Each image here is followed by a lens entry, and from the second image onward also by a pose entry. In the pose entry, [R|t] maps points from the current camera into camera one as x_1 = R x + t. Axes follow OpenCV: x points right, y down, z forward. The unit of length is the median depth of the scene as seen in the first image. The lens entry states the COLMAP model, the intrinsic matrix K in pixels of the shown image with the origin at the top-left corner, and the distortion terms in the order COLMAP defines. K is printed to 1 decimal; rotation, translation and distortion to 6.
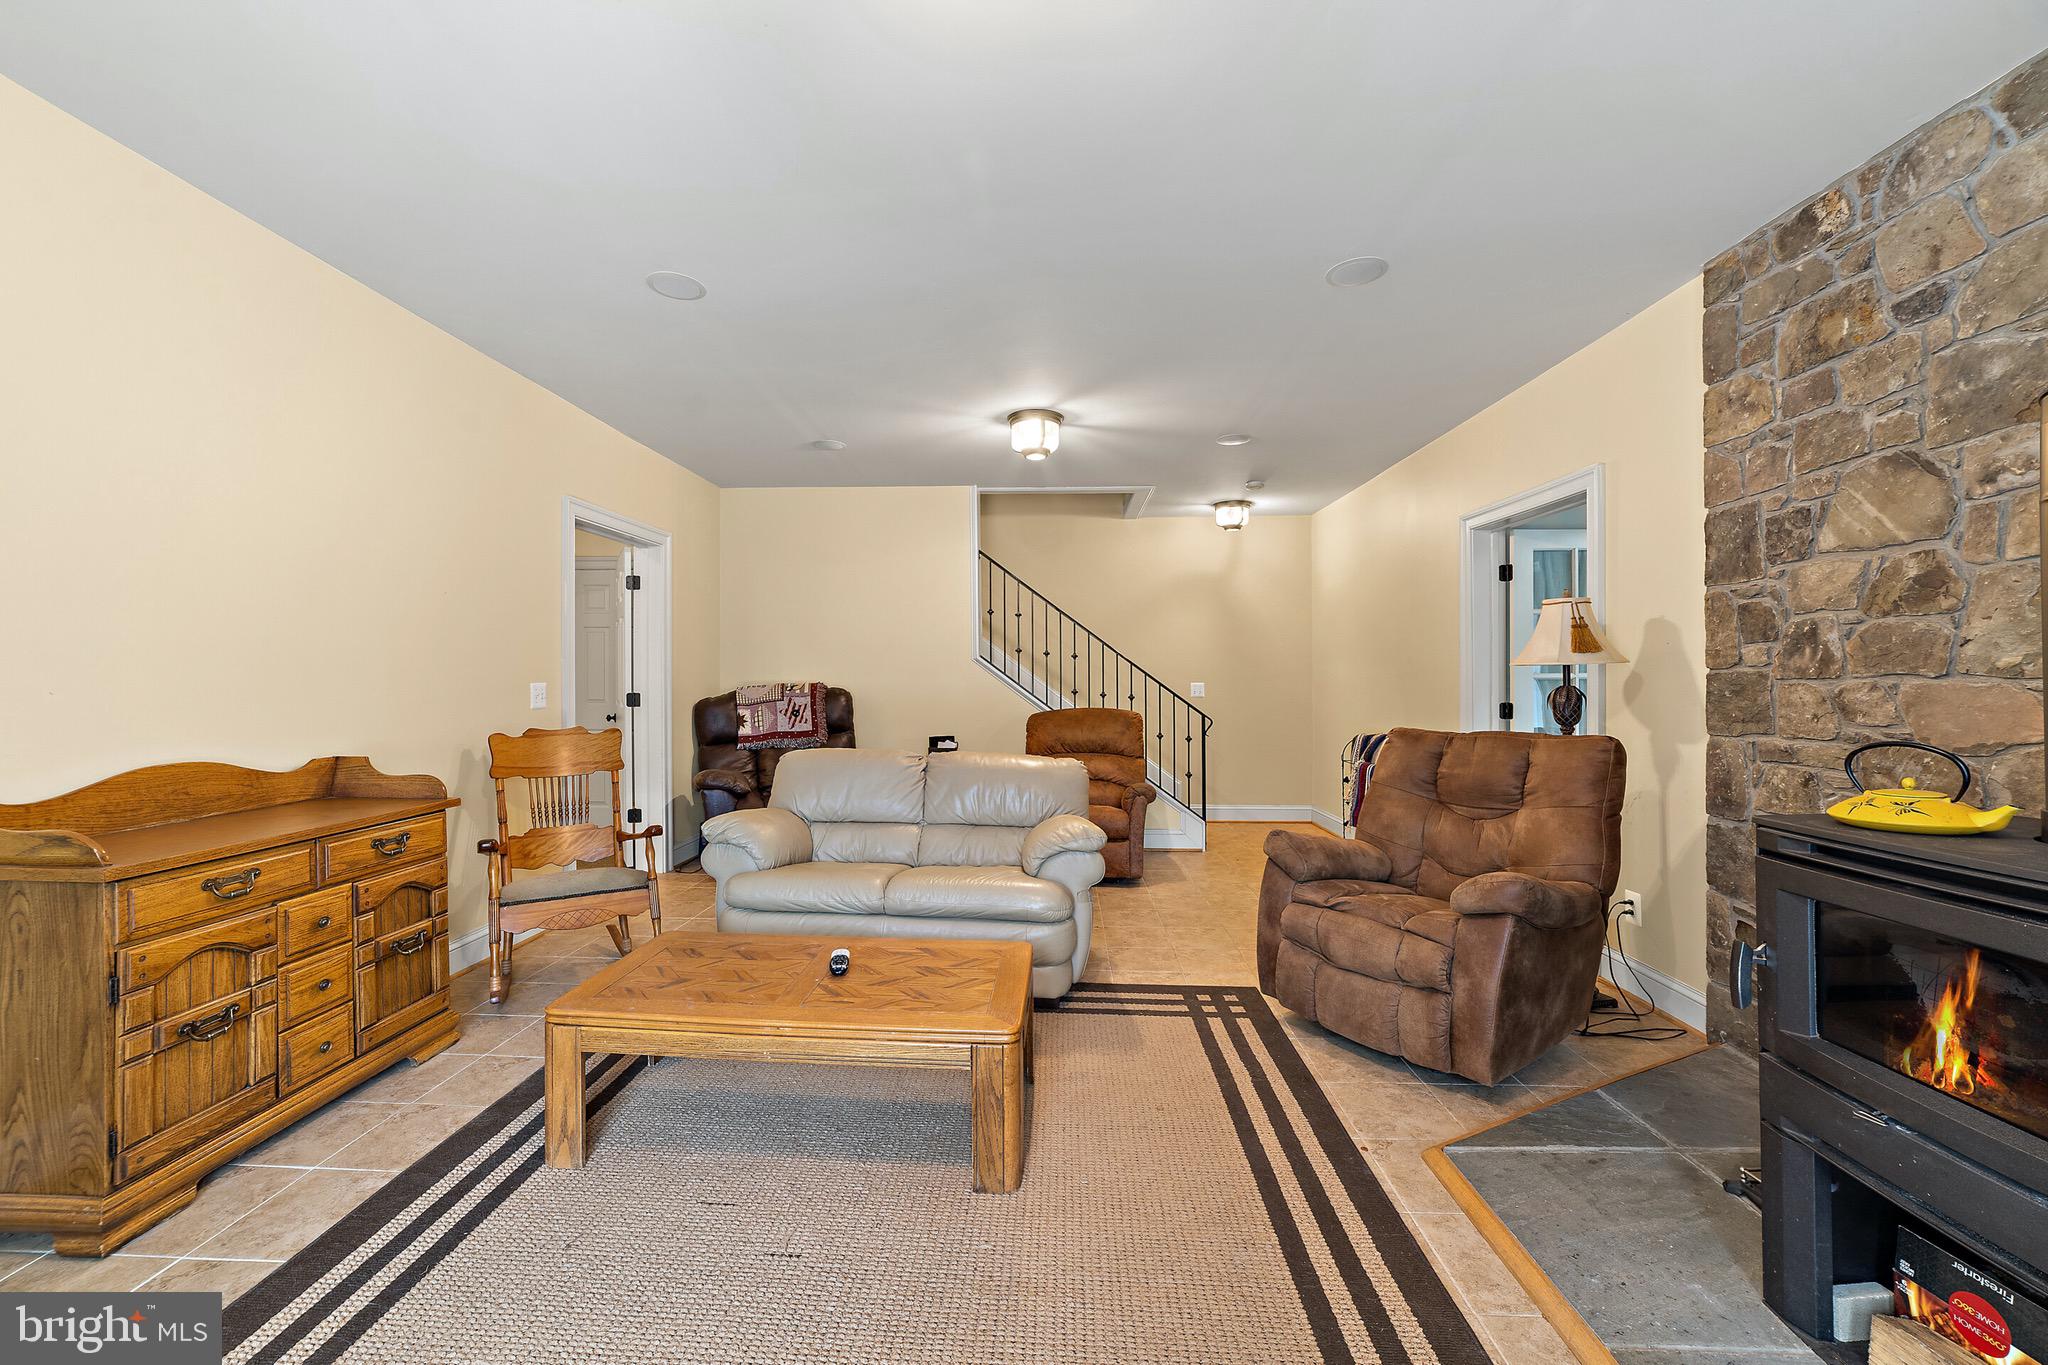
lens RADIAL K [[793.5, 0, 1023.1], [0, 793.5, 674.0], [0, 0, 1]] dist [-0.013025, 0.000118]
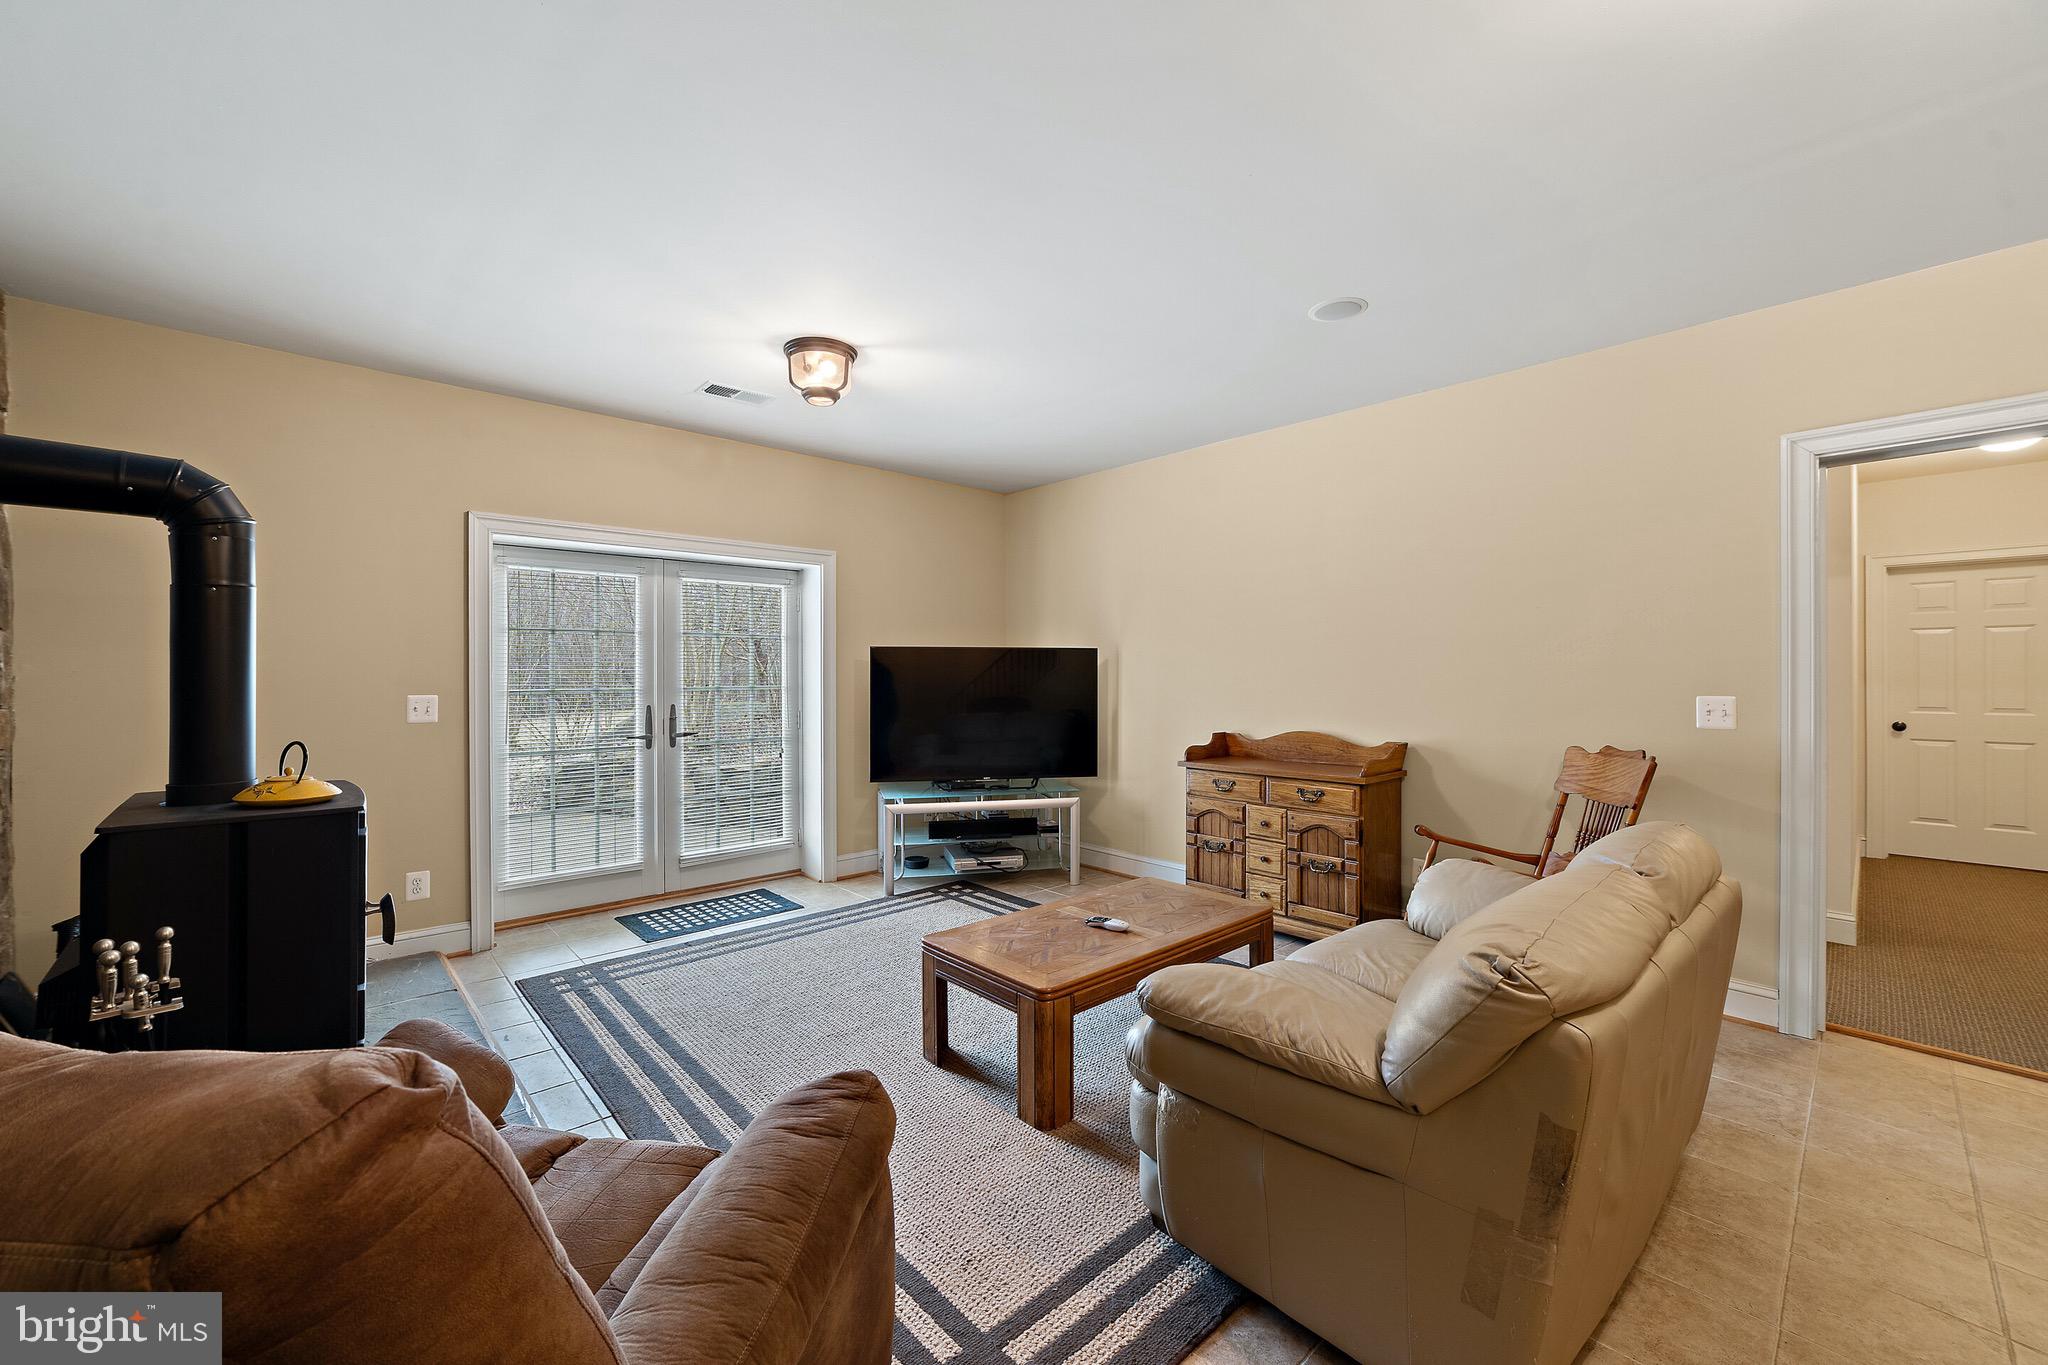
lens RADIAL K [[793.5, 0, 1025.4], [0, 793.5, 678.9], [0, 0, 1]] dist [-0.013025, 0.000118]
pose [[-0.709355, -0.000889, -0.704851, 0.722045], [0.001051, 0.999997, -0.002319, -0.008910], [0.704851, -0.002385, -0.709352, 1.801009]]
